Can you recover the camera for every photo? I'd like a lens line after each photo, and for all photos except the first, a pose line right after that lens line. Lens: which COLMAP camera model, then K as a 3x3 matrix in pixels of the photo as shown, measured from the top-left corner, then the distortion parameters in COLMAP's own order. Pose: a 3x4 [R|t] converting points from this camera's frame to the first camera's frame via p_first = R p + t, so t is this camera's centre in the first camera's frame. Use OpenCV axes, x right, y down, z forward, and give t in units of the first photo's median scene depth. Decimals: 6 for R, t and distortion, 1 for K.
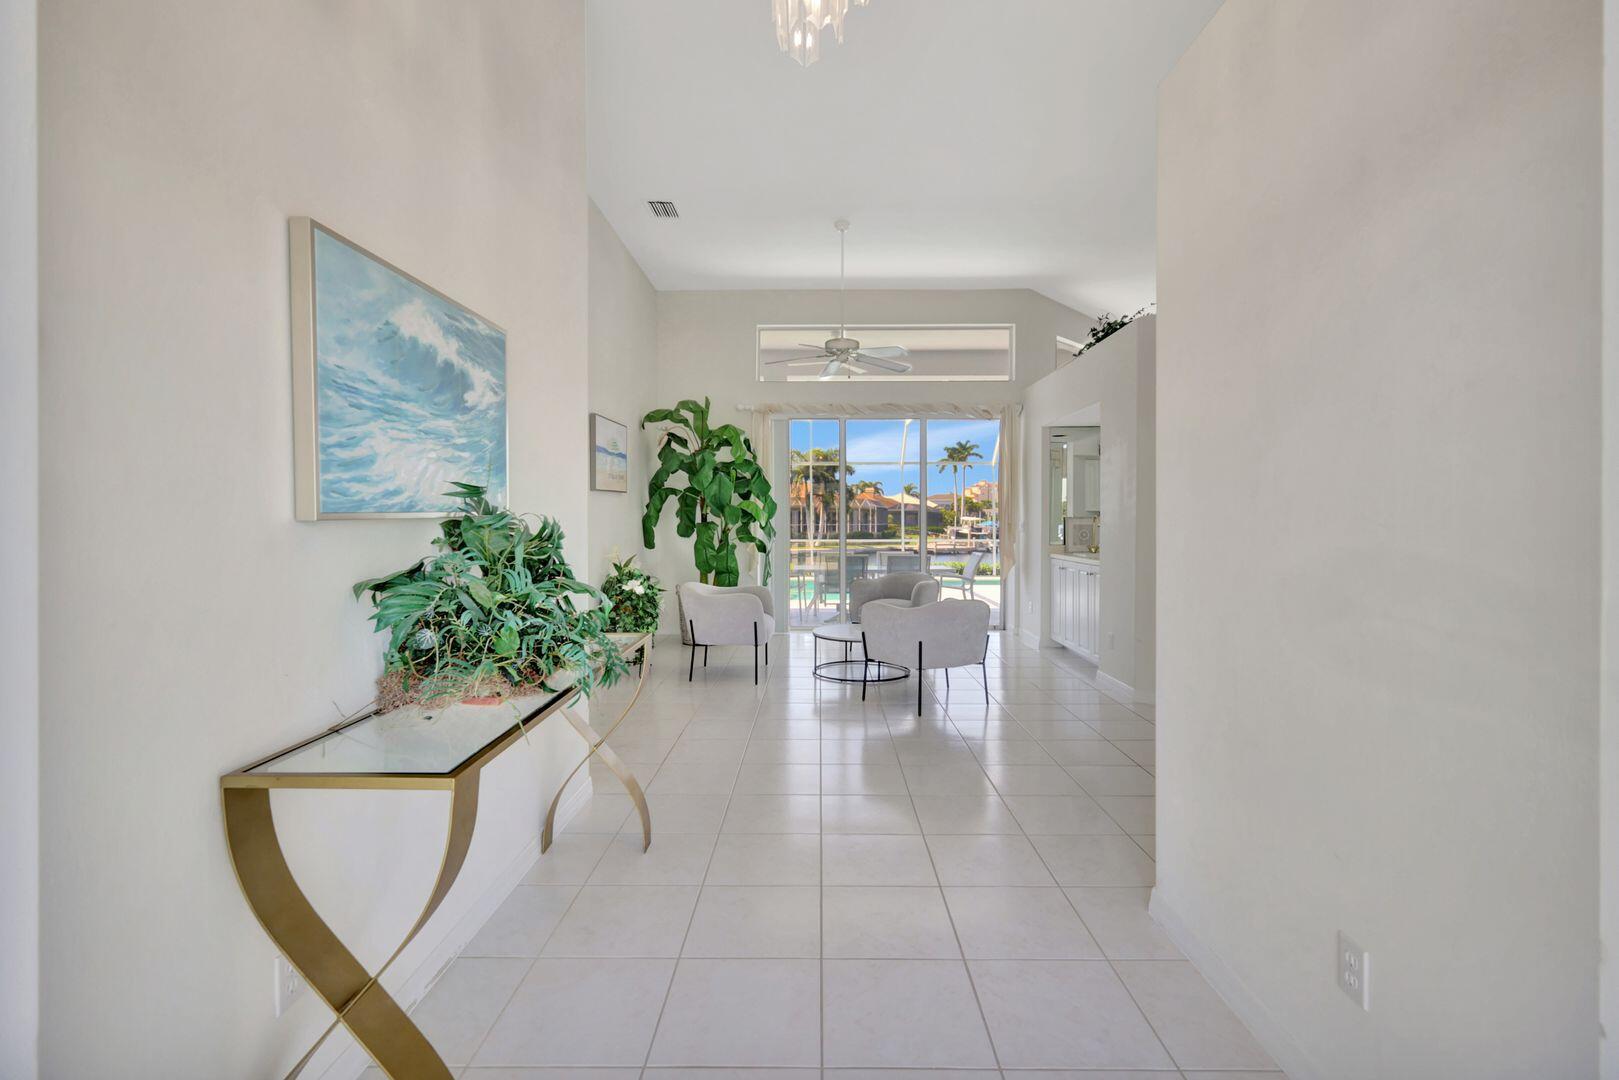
lens RADIAL K [[714.8, 0, 800.5], [0, 714.8, 532.0], [0, 0, 1]] dist [0.000611, 0.001446]
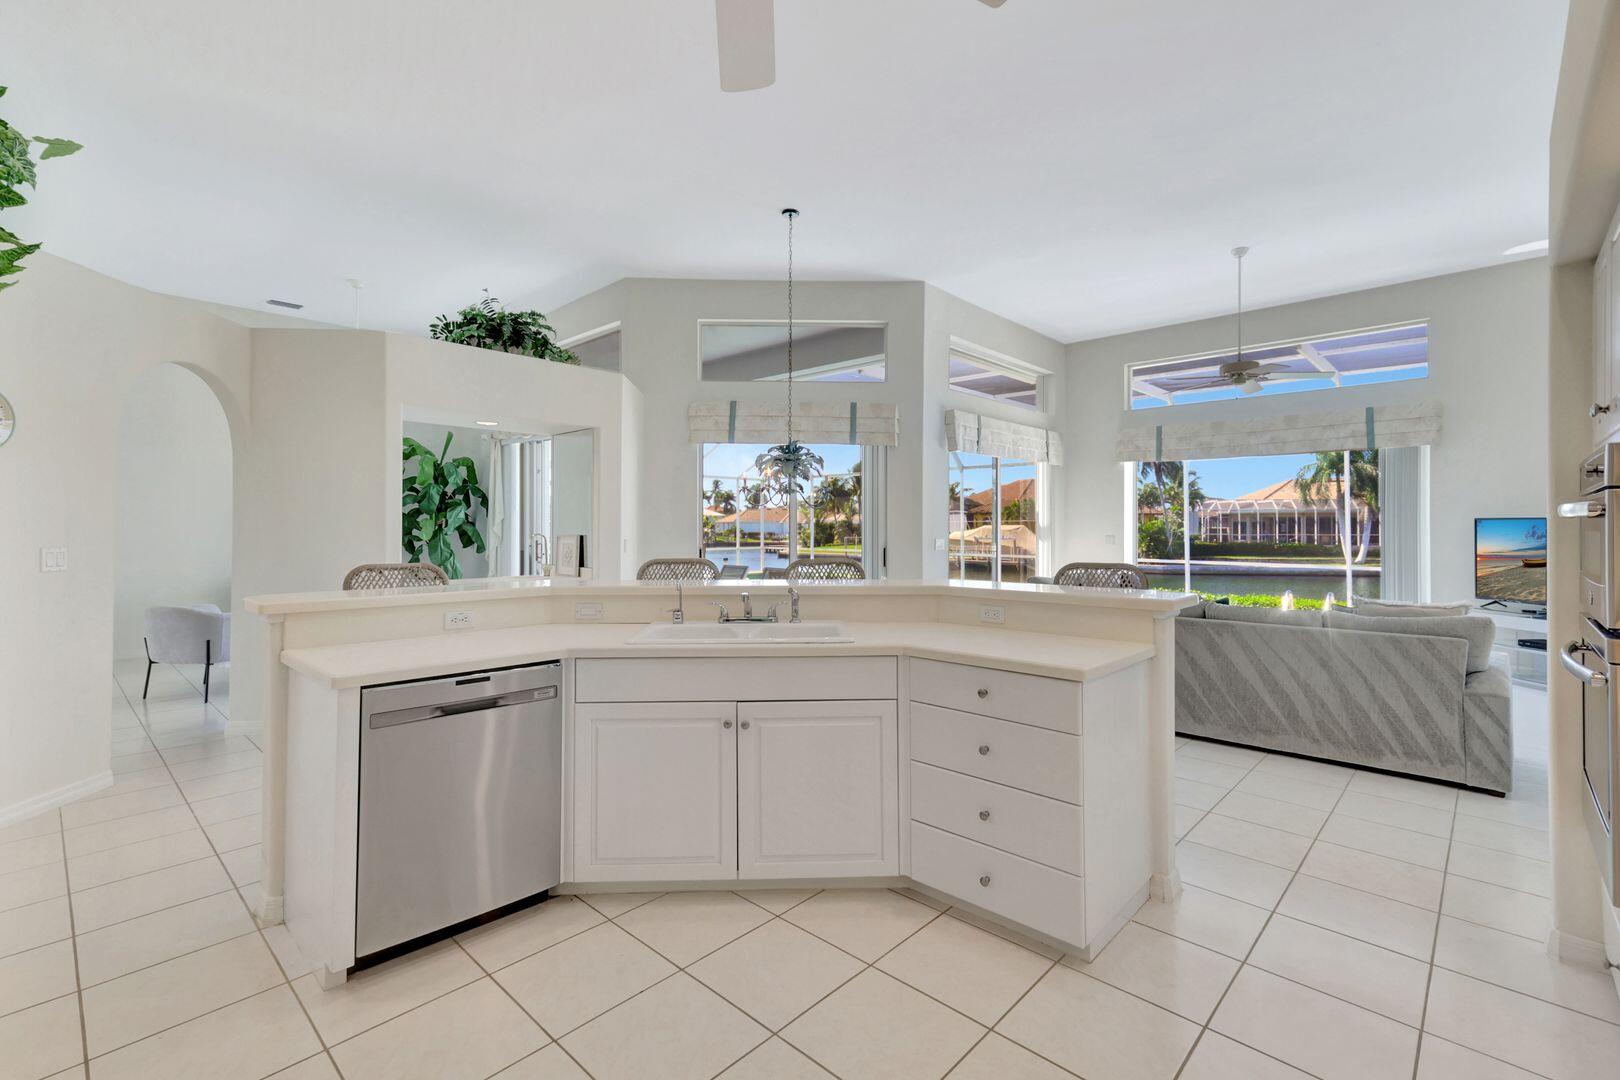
lens RADIAL K [[715.2, 0, 802.7], [0, 715.2, 525.4], [0, 0, 1]] dist [0.000611, 0.001446]
pose [[0.734797, 0.003310, -0.678279, 1.008258], [-0.014818, 0.999828, -0.011173, -0.025900], [0.678125, 0.018261, 0.734720, 0.544462]]
